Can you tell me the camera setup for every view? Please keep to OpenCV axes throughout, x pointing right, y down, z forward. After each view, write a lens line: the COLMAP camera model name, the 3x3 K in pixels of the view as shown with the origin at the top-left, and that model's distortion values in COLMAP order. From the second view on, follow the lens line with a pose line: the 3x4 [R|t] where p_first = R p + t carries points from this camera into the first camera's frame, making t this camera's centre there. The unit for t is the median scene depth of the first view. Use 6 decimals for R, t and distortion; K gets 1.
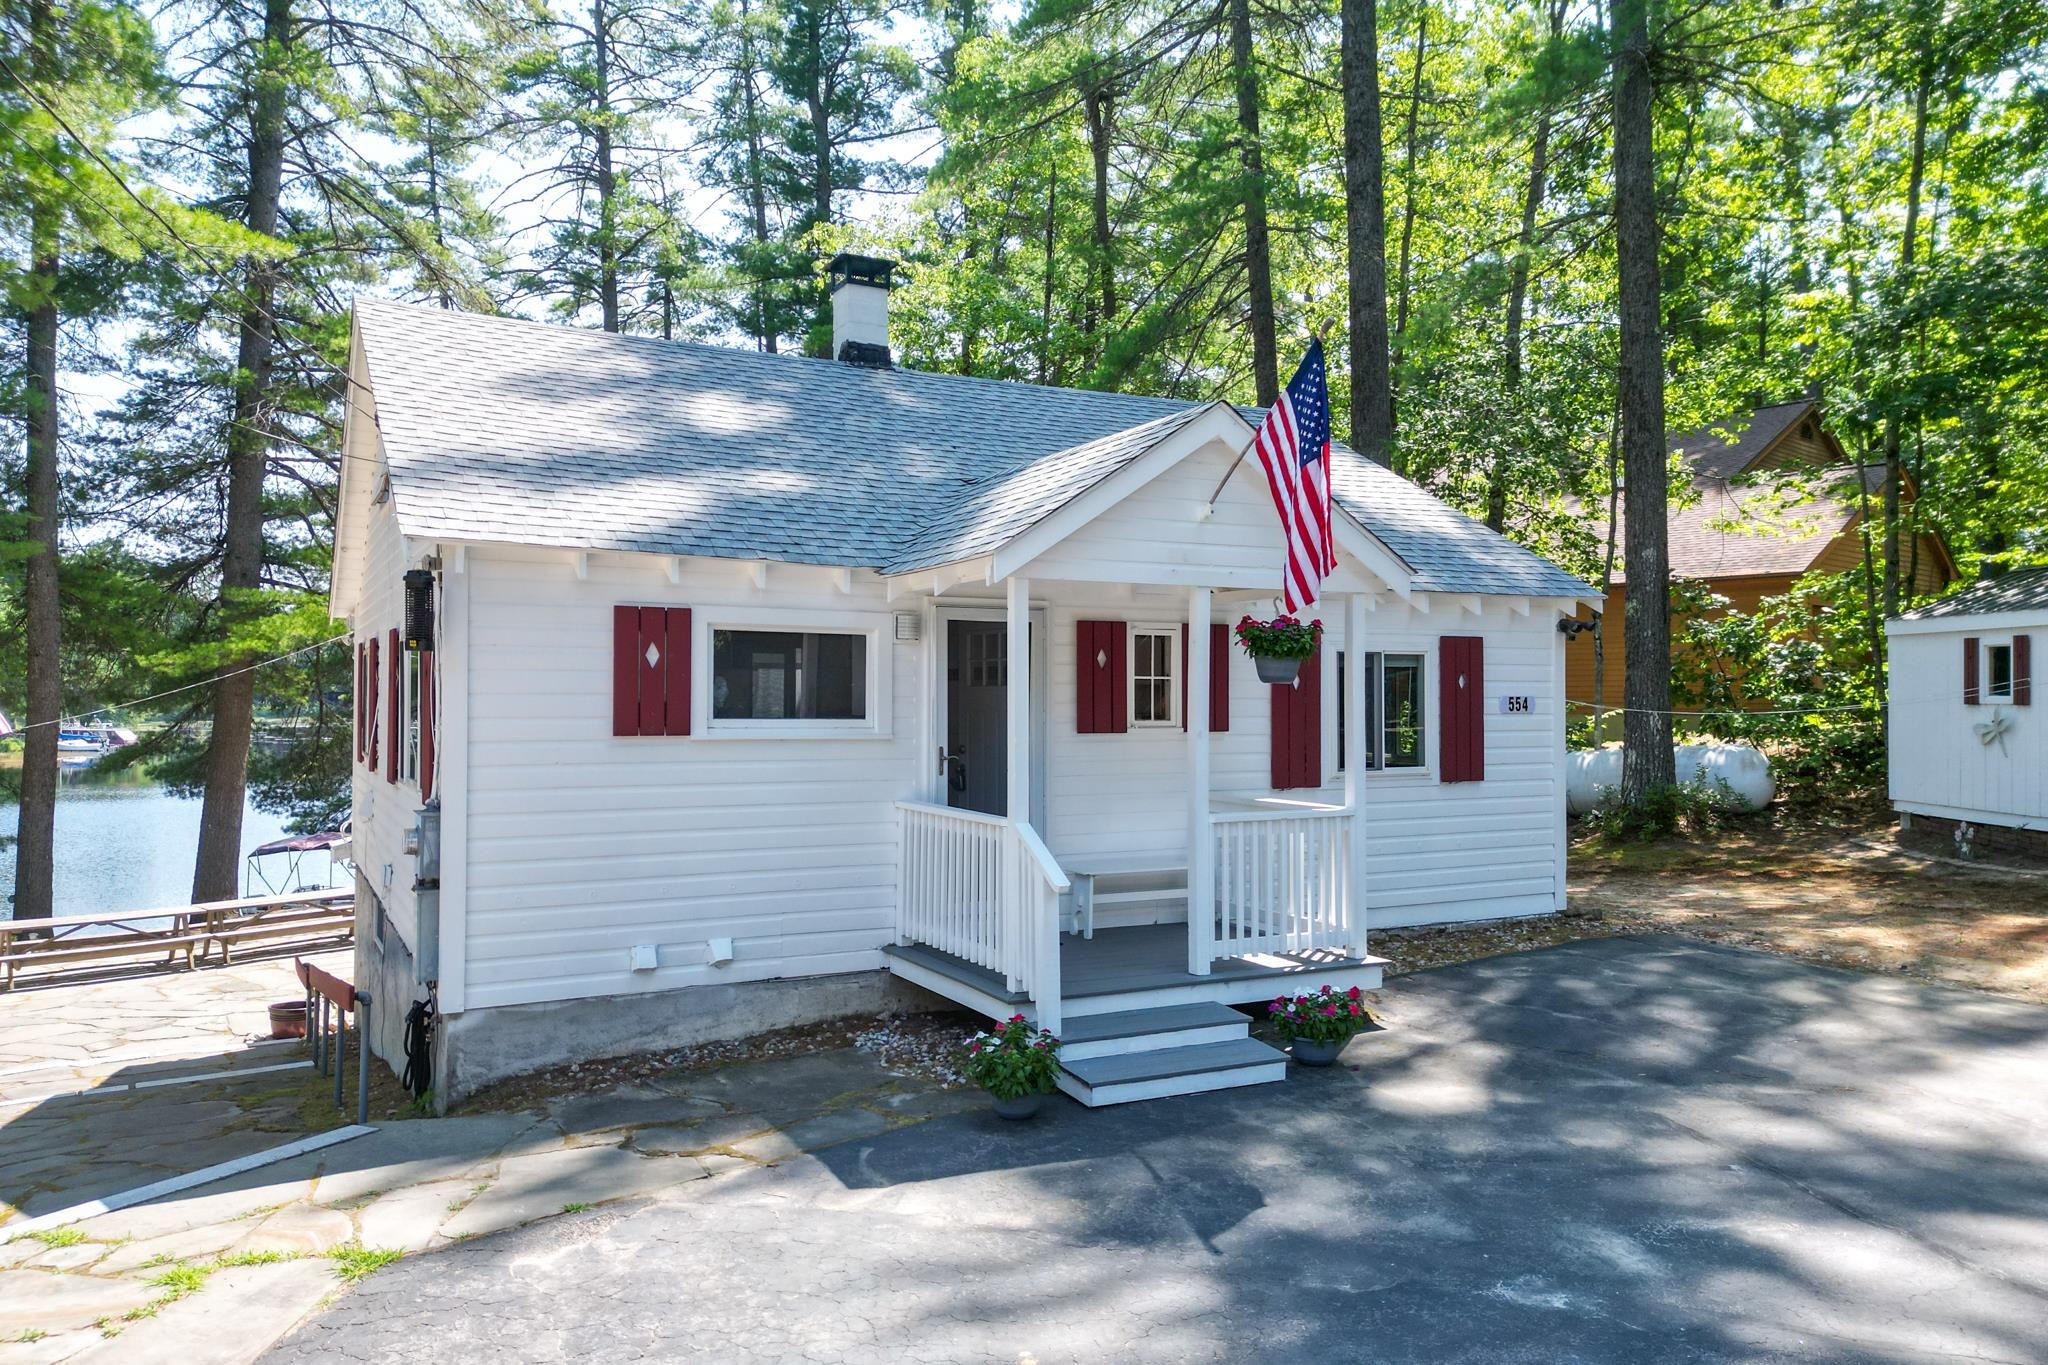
lens RADIAL K [[1430.0, 0, 1011.2], [0, 1430.0, 702.0], [0, 0, 1]] dist [0.086114, -0.070065]
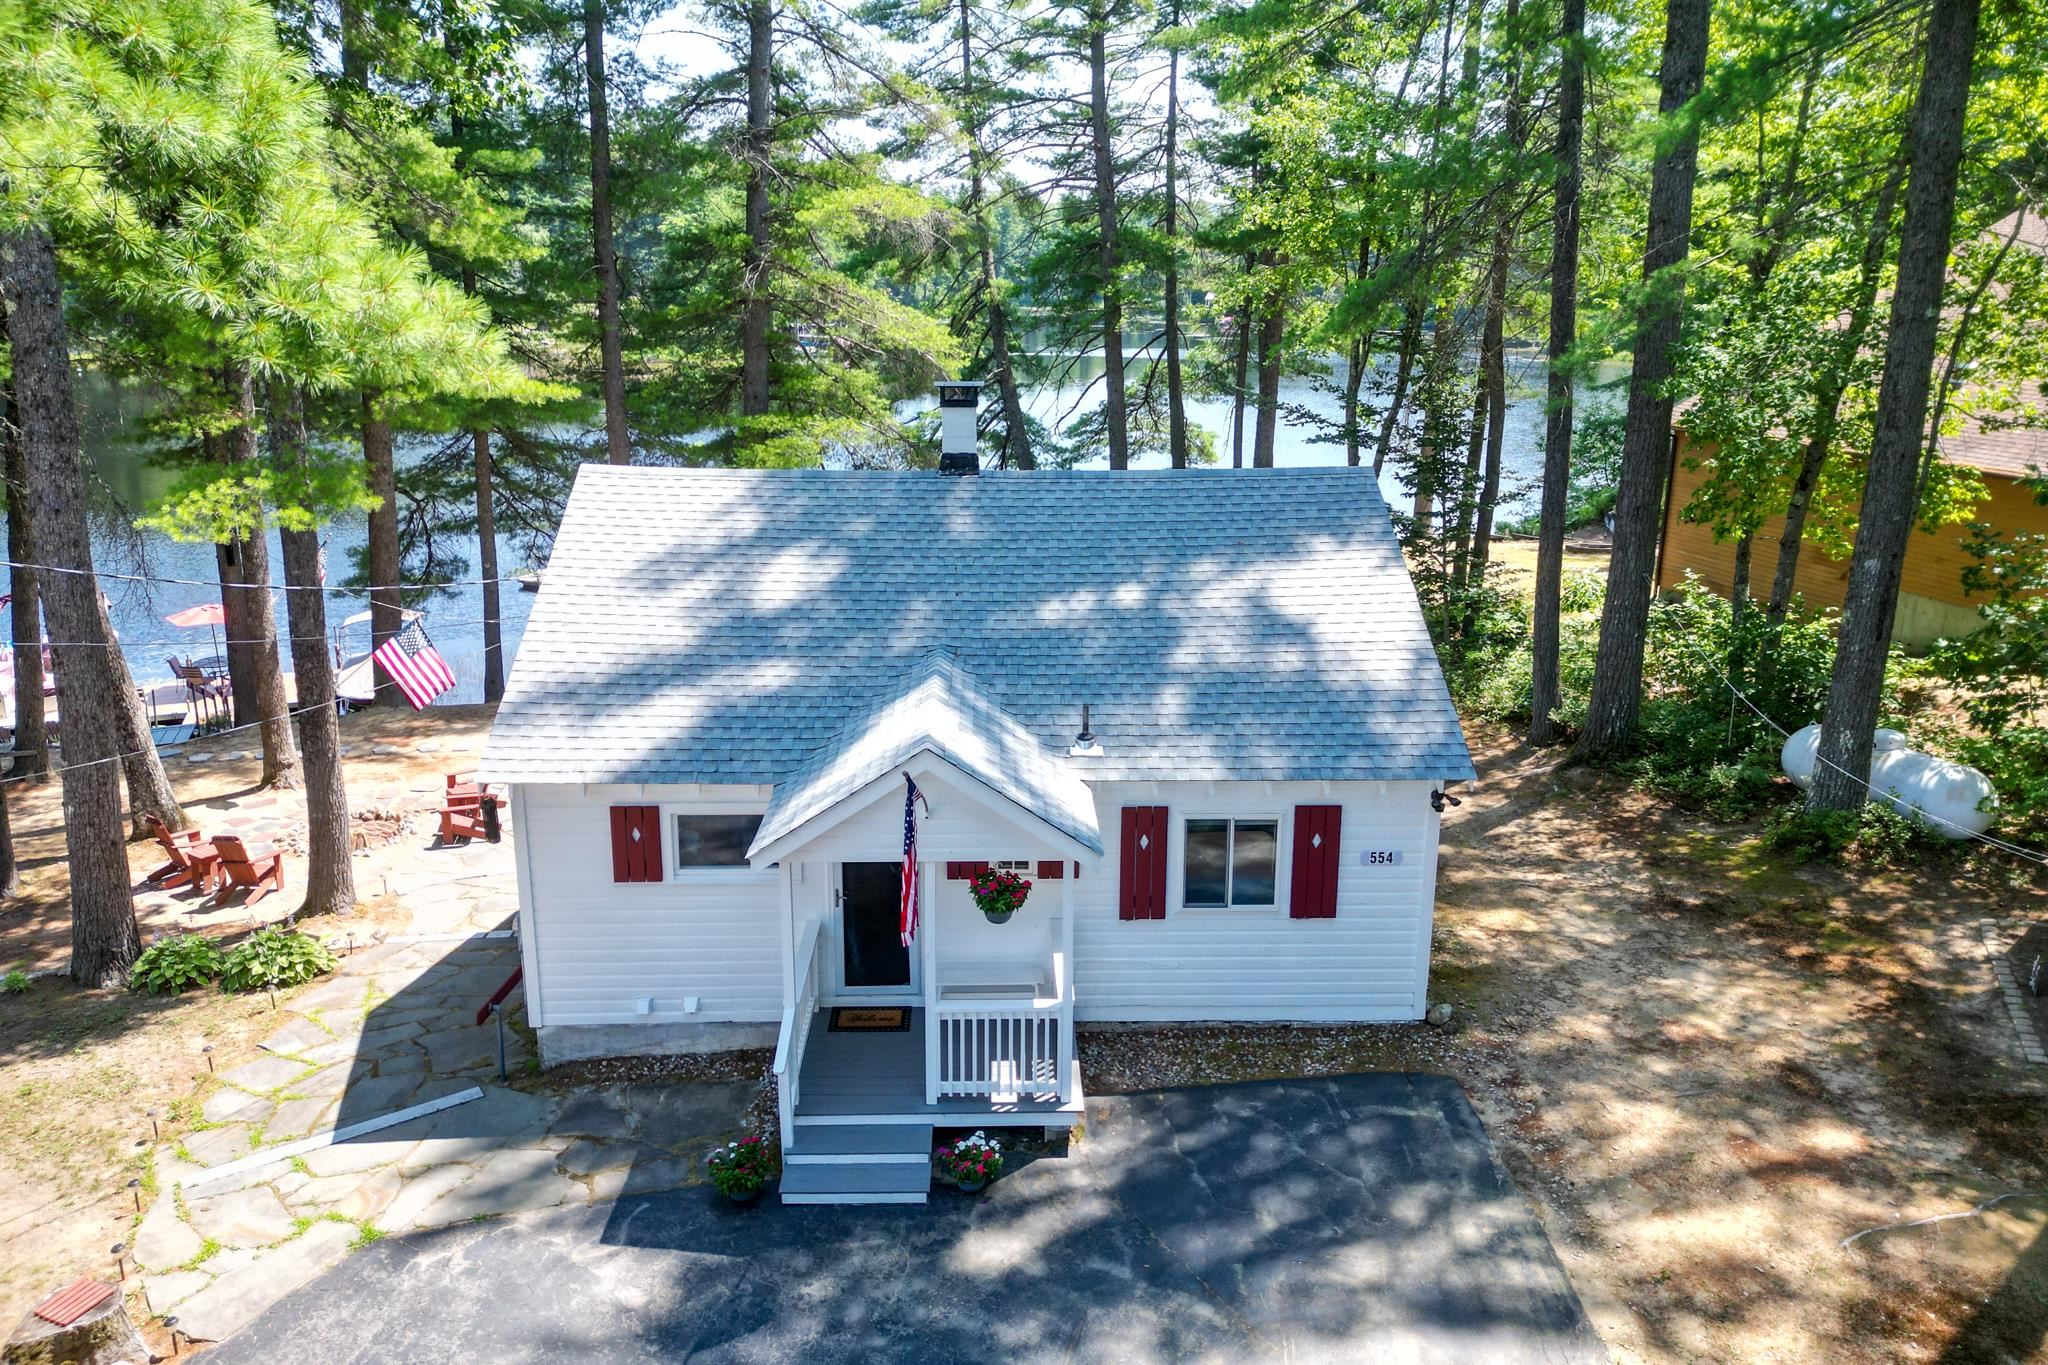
lens RADIAL K [[1426.4, 0, 1012.3], [0, 1426.4, 663.9], [0, 0, 1]] dist [0.087011, -0.080051]
pose [[0.893955, 0.119574, -0.431910, 0.881283], [0.001462, 0.962965, 0.269621, -0.719809], [0.448154, -0.241660, 0.860673, -0.151095]]
